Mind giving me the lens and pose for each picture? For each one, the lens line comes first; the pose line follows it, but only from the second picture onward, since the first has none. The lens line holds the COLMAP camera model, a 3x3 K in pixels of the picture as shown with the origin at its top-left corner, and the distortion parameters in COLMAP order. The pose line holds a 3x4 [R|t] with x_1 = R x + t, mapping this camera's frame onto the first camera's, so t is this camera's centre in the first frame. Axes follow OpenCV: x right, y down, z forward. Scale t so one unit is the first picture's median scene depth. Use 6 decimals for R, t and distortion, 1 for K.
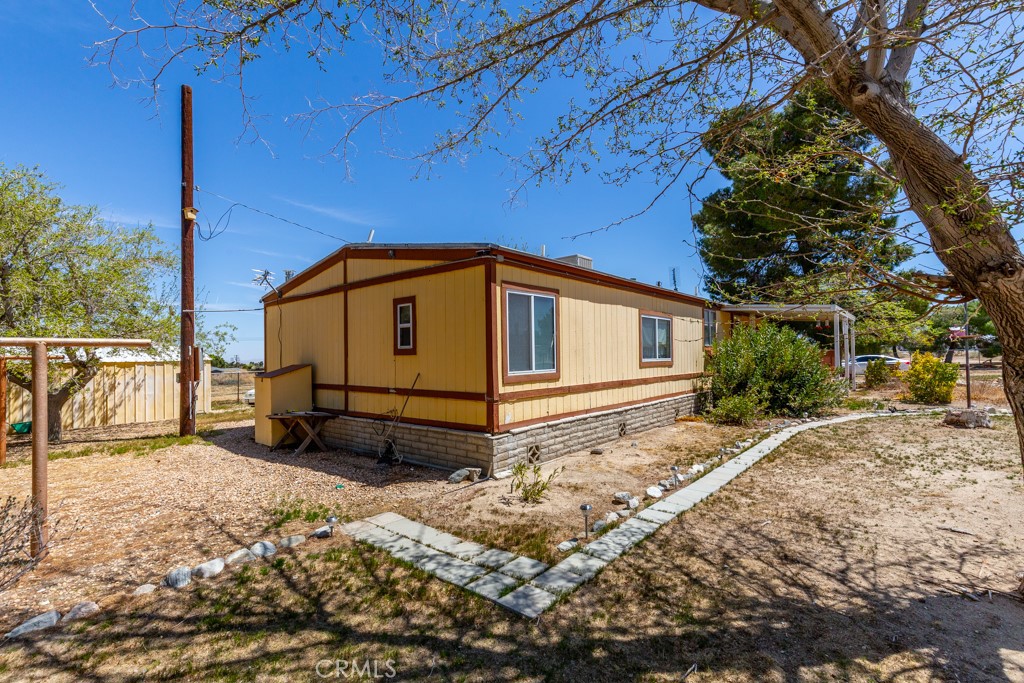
lens RADIAL K [[457.8, 0, 506.8], [0, 457.8, 349.2], [0, 0, 1]] dist [0.015928, -0.000912]
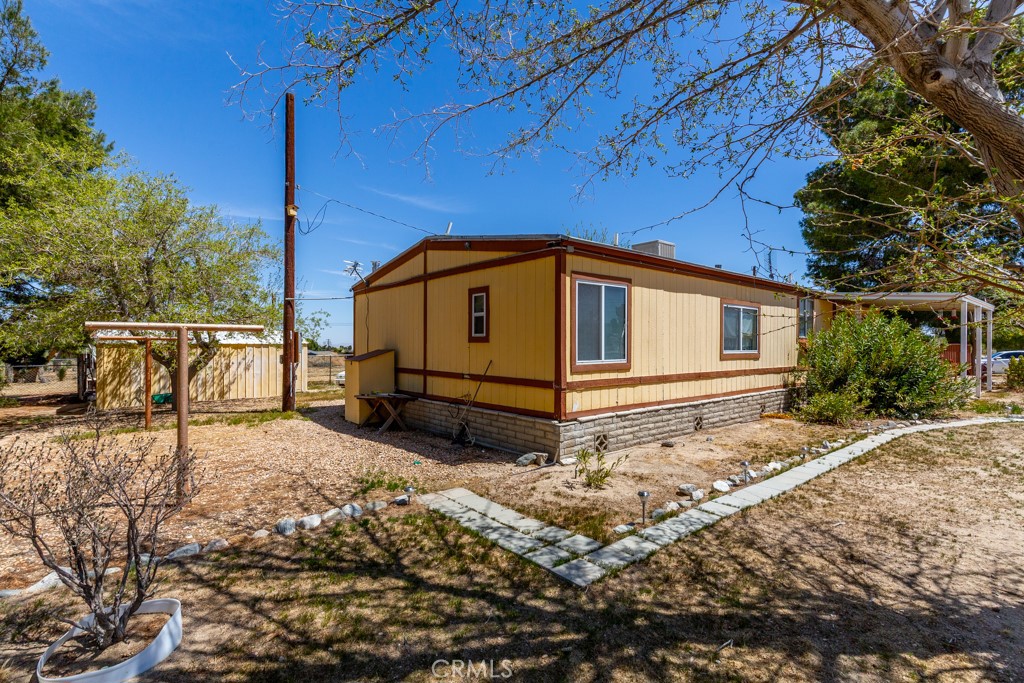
lens RADIAL K [[470.6, 0, 510.8], [0, 470.6, 344.3], [0, 0, 1]] dist [0.016475, -0.001373]
pose [[0.986863, 0.017525, -0.160606, 0.024128], [-0.015003, 0.999745, 0.016902, -0.002431], [0.160861, -0.014271, 0.986874, -0.050303]]
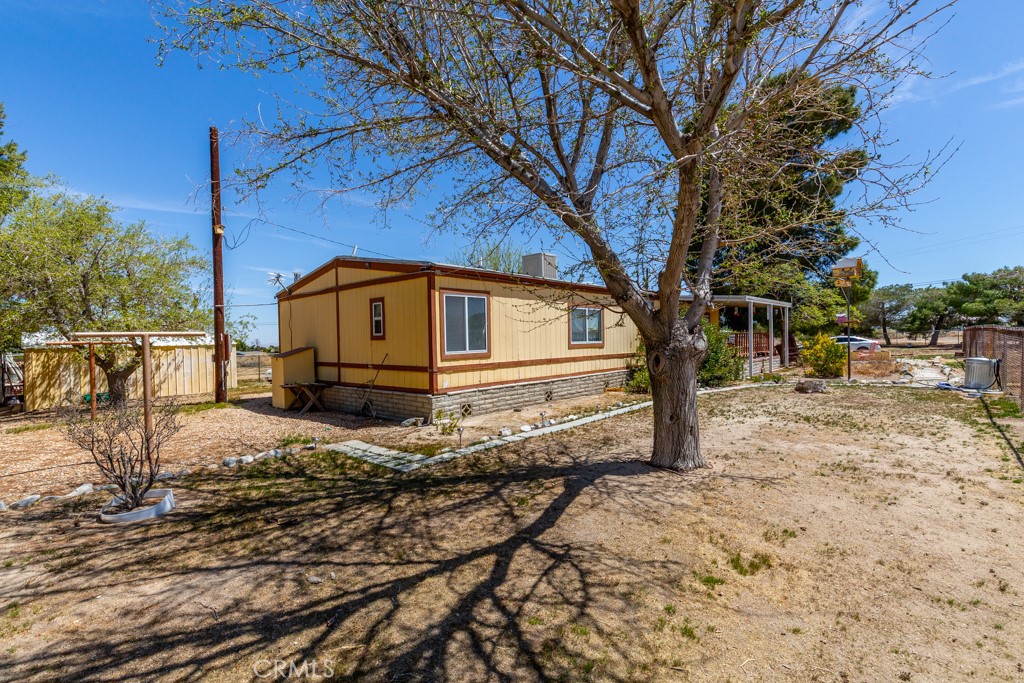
lens RADIAL K [[470.6, 0, 510.8], [0, 470.6, 344.3], [0, 0, 1]] dist [0.016475, -0.001373]
pose [[0.999275, -0.004588, -0.037793, 0.241099], [0.005583, 0.999639, 0.026278, -0.009631], [0.037659, -0.026470, 0.998940, -0.414147]]
